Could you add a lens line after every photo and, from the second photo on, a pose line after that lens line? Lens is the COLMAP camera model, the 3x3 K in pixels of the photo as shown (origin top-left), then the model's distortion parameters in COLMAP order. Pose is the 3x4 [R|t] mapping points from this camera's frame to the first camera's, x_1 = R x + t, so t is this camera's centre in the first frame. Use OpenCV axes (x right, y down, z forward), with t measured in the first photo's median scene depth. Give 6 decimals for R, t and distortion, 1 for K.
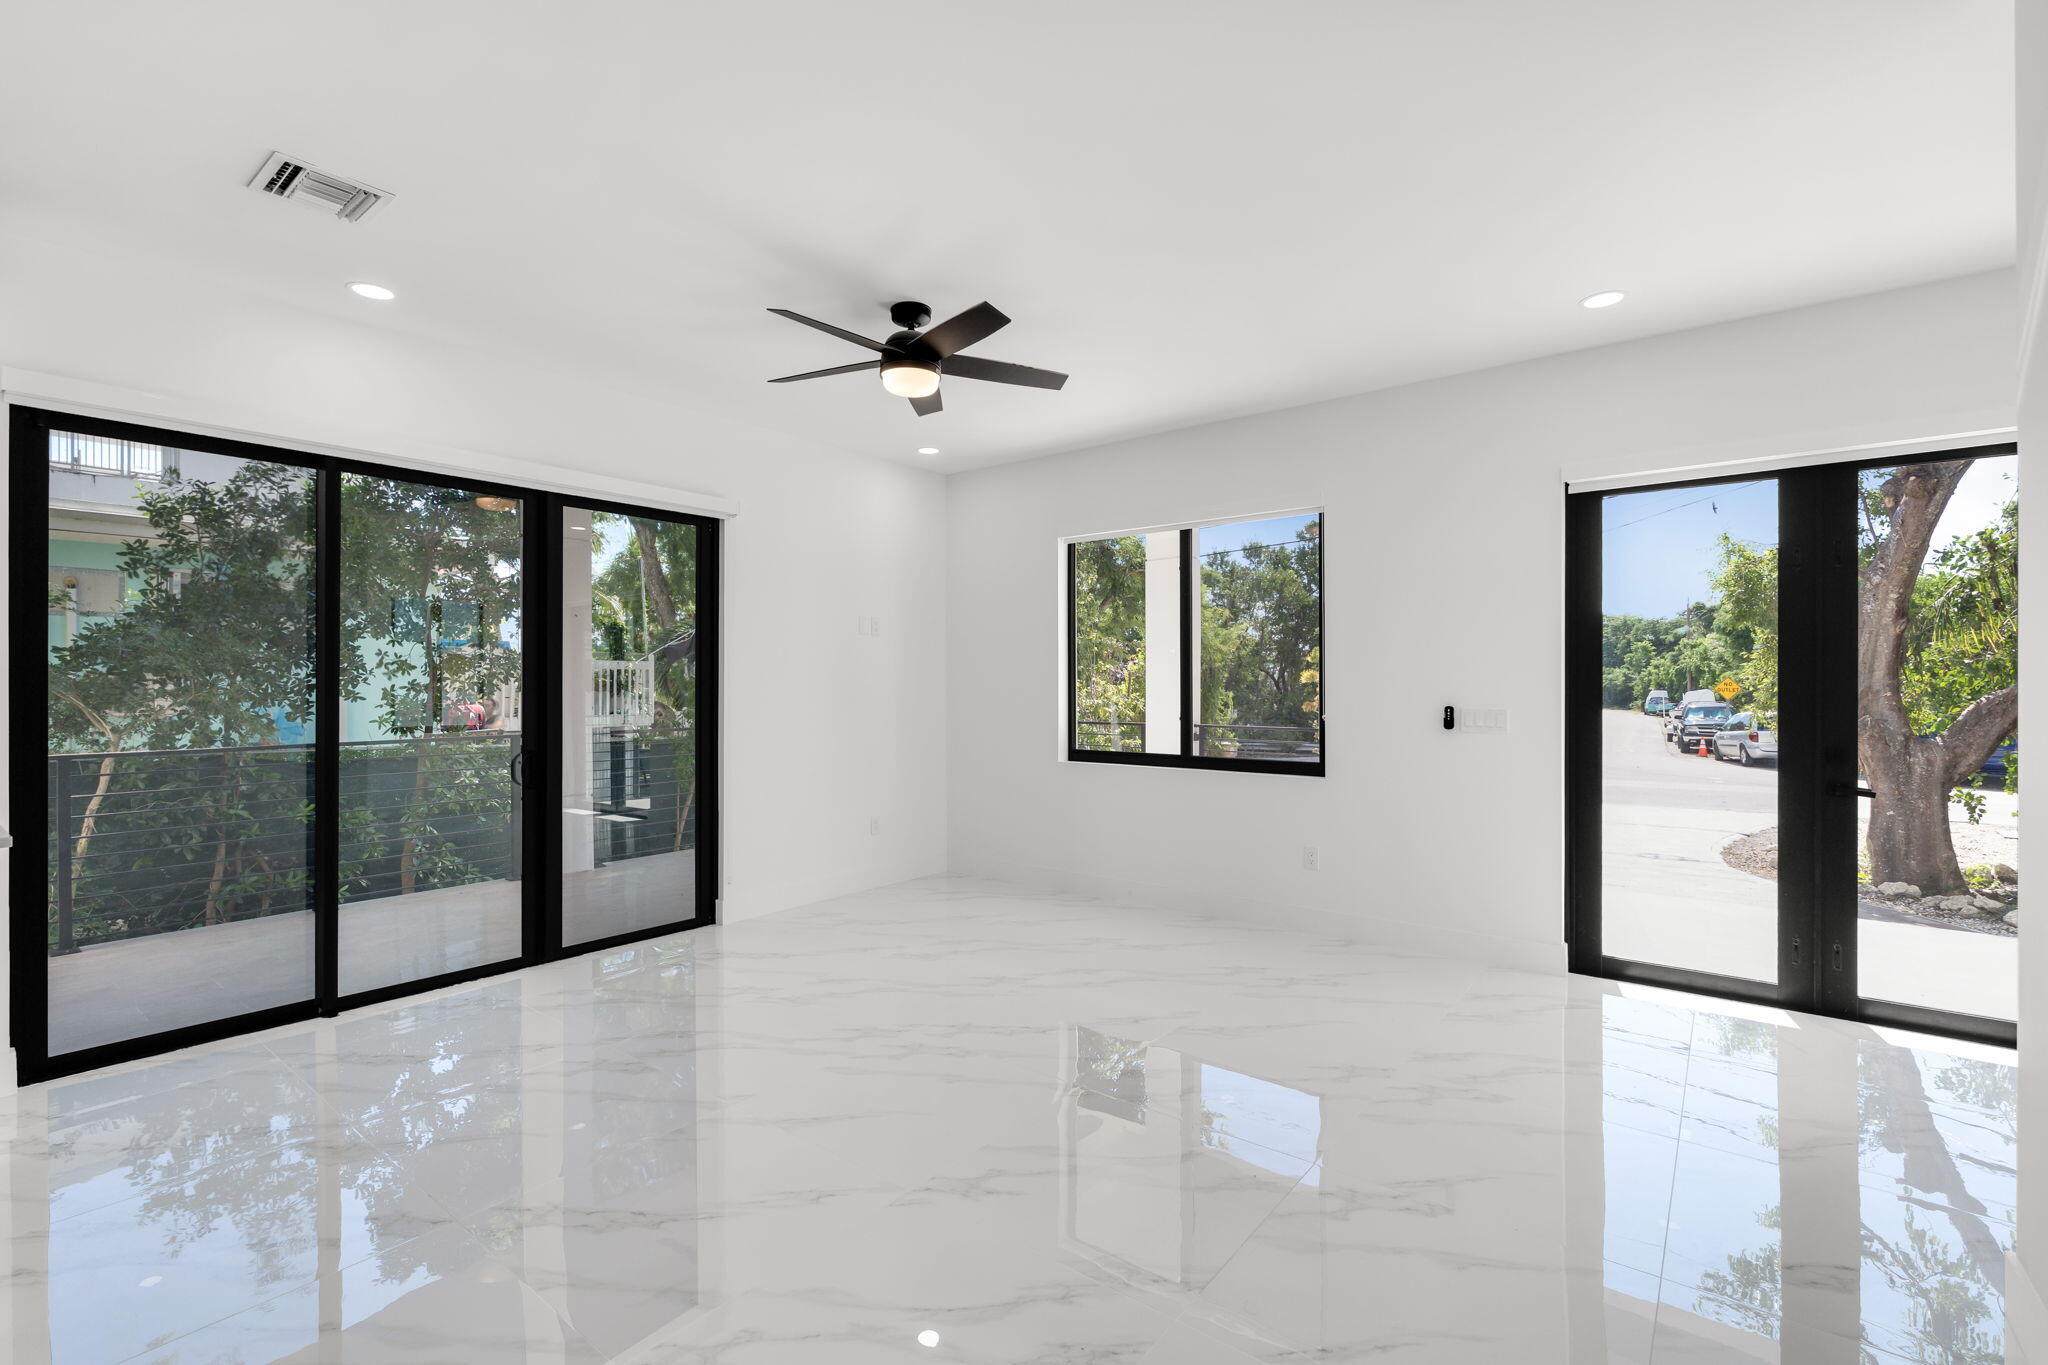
lens RADIAL K [[911.2, 0, 1012.6], [0, 911.2, 683.2], [0, 0, 1]] dist [-0.002490, 0.000275]
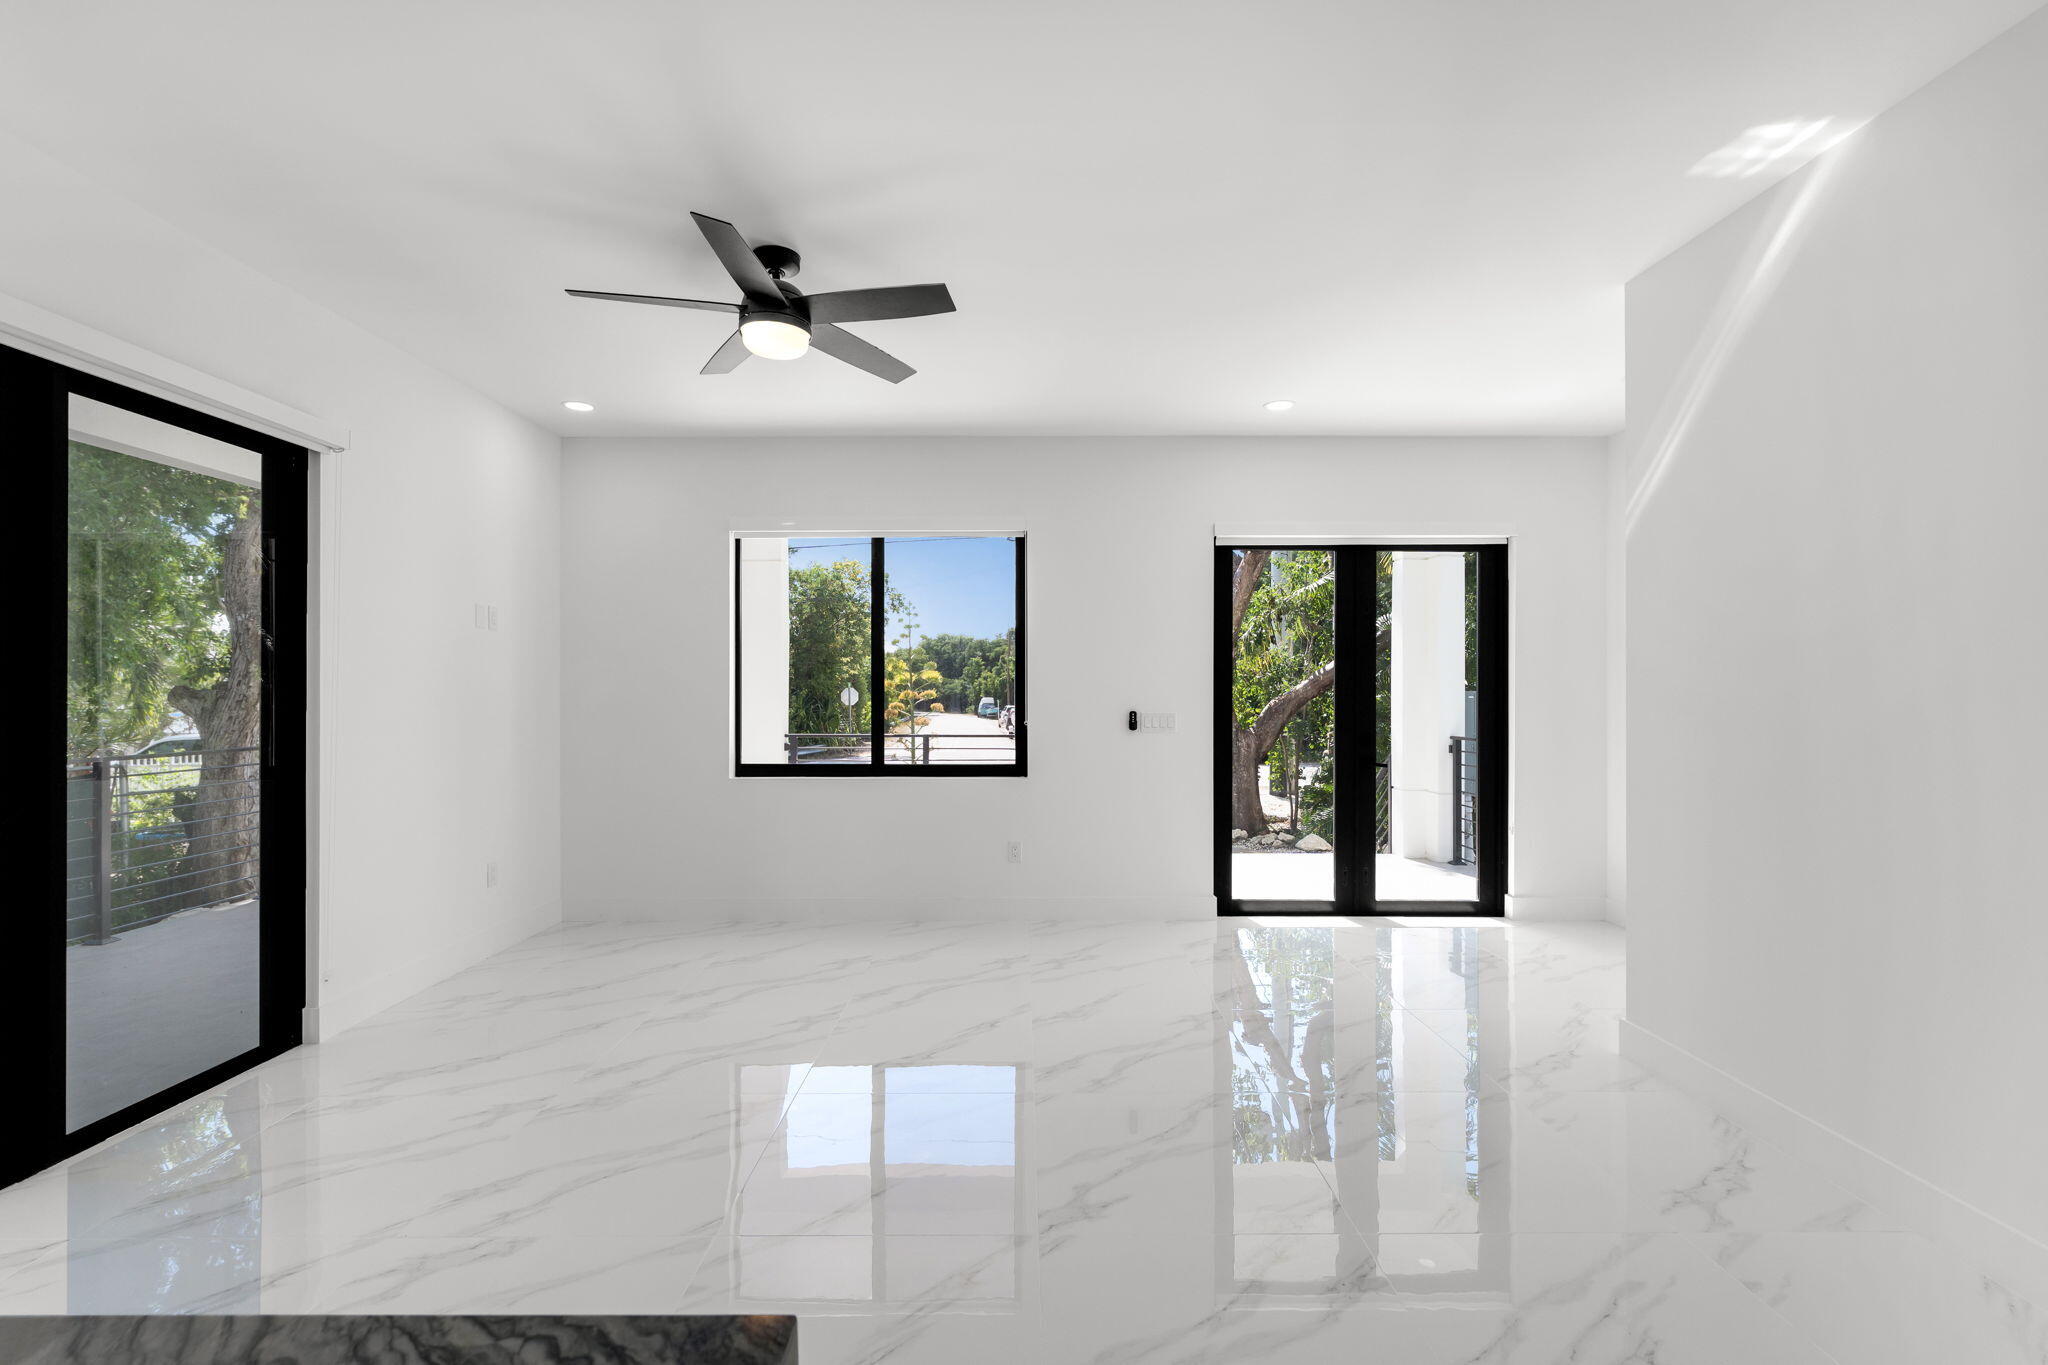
lens RADIAL K [[911.2, 0, 1026.4], [0, 911.2, 695.4], [0, 0, 1]] dist [-0.002490, 0.000275]
pose [[0.782038, -0.001898, 0.623228, -0.262809], [-0.000986, 0.999990, 0.004283, -0.000285], [-0.623230, -0.003964, 0.782029, 0.103924]]
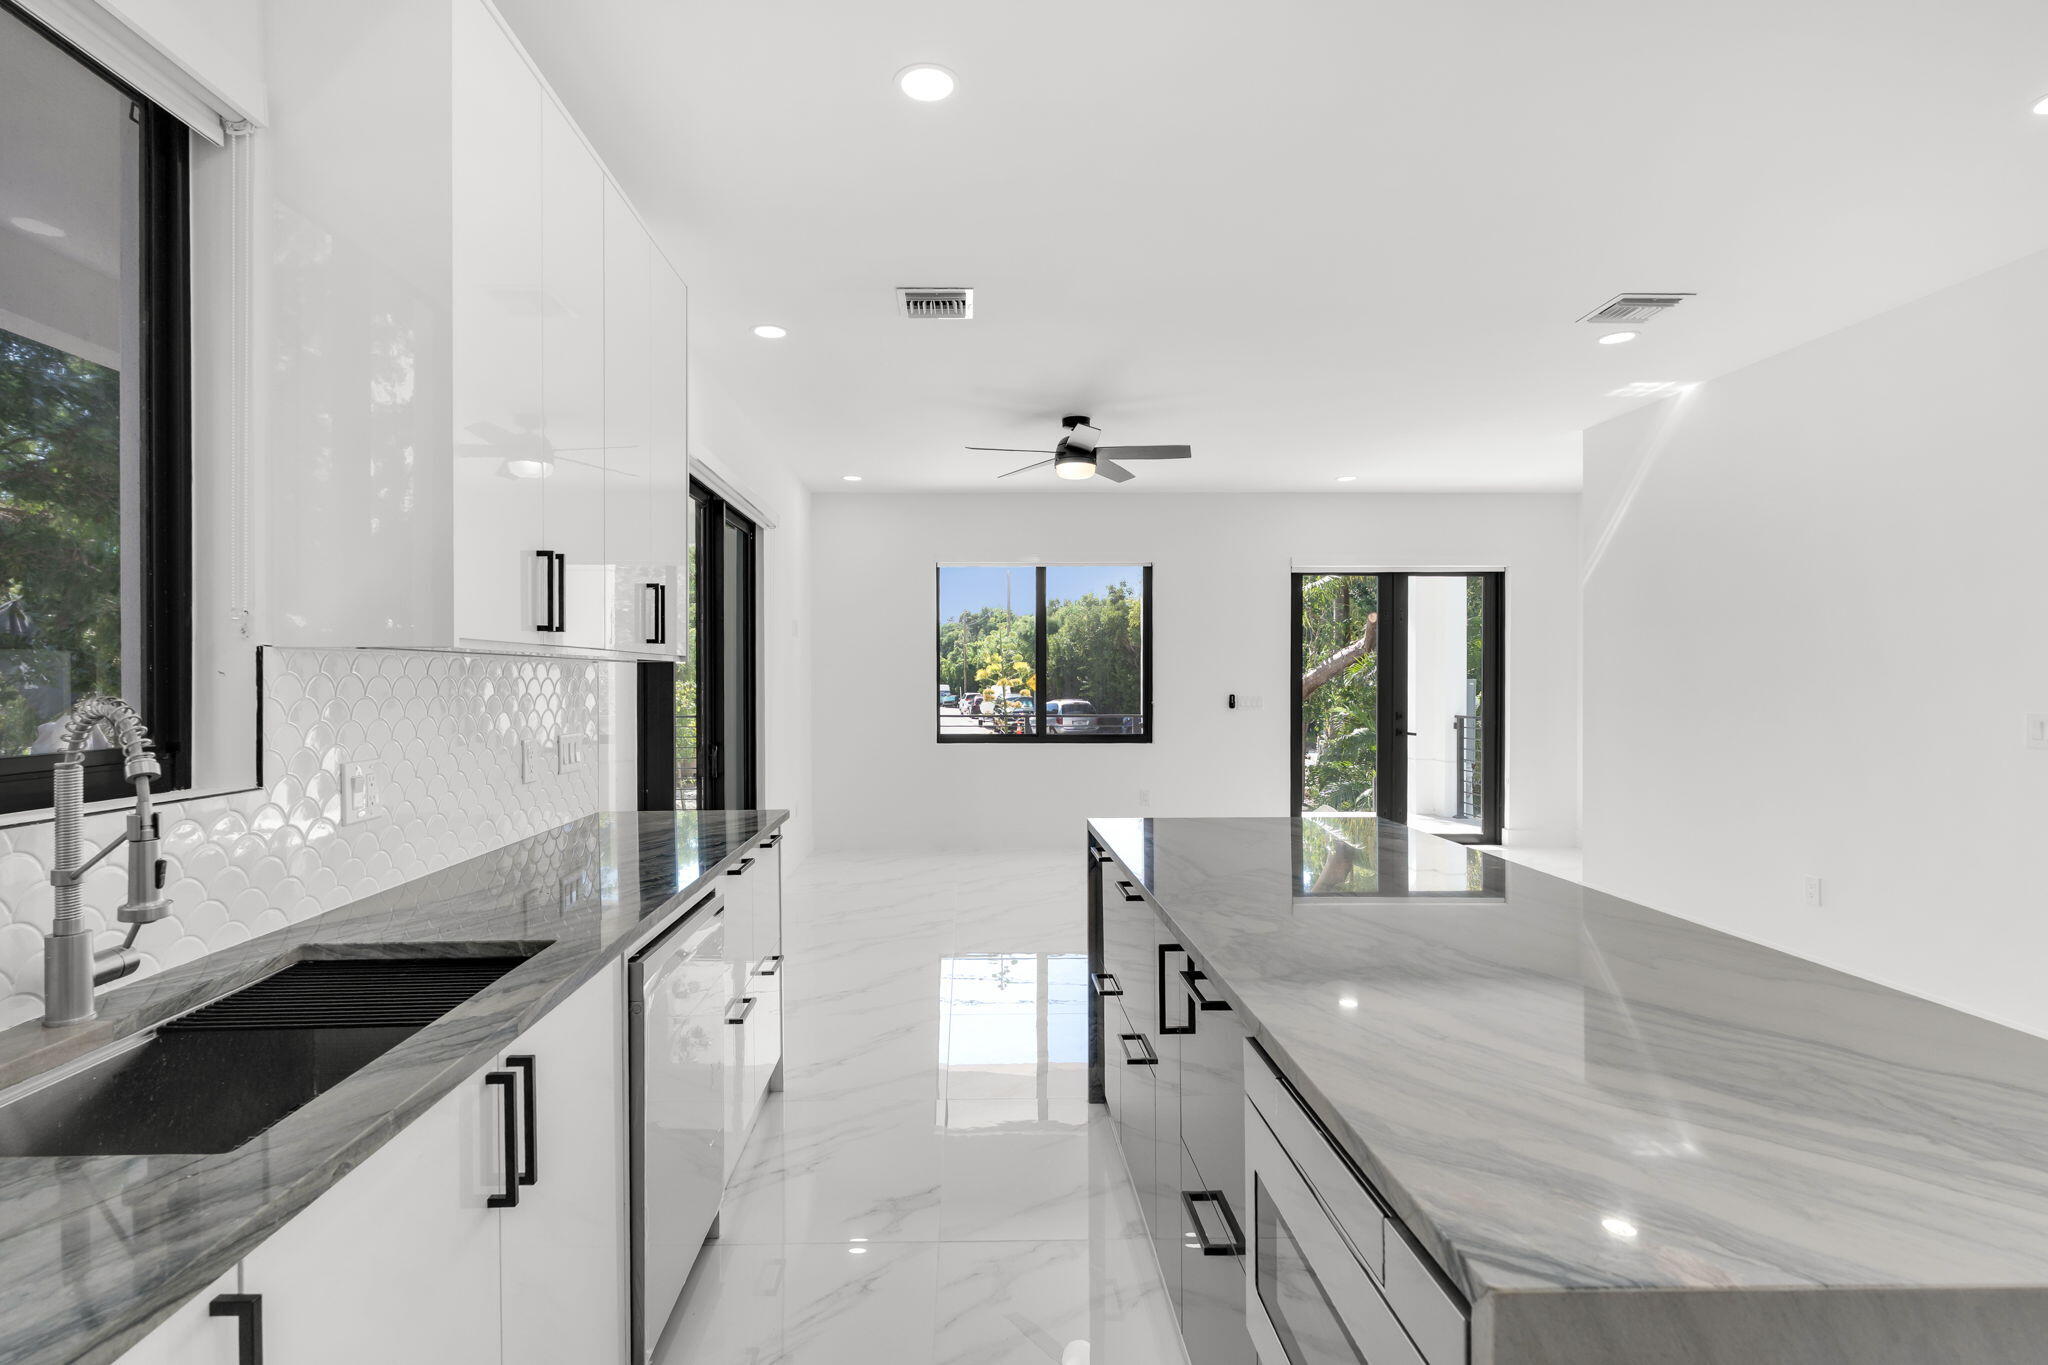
lens RADIAL K [[1002.4, 0, 1002.7], [0, 1002.4, 713.2], [0, 0, 1]] dist [0.011622, -0.003724]
pose [[0.762951, -0.021409, 0.646102, -0.696768], [-0.001229, 0.999402, 0.034567, -0.002048], [-0.646455, -0.027167, 0.762468, -0.077241]]
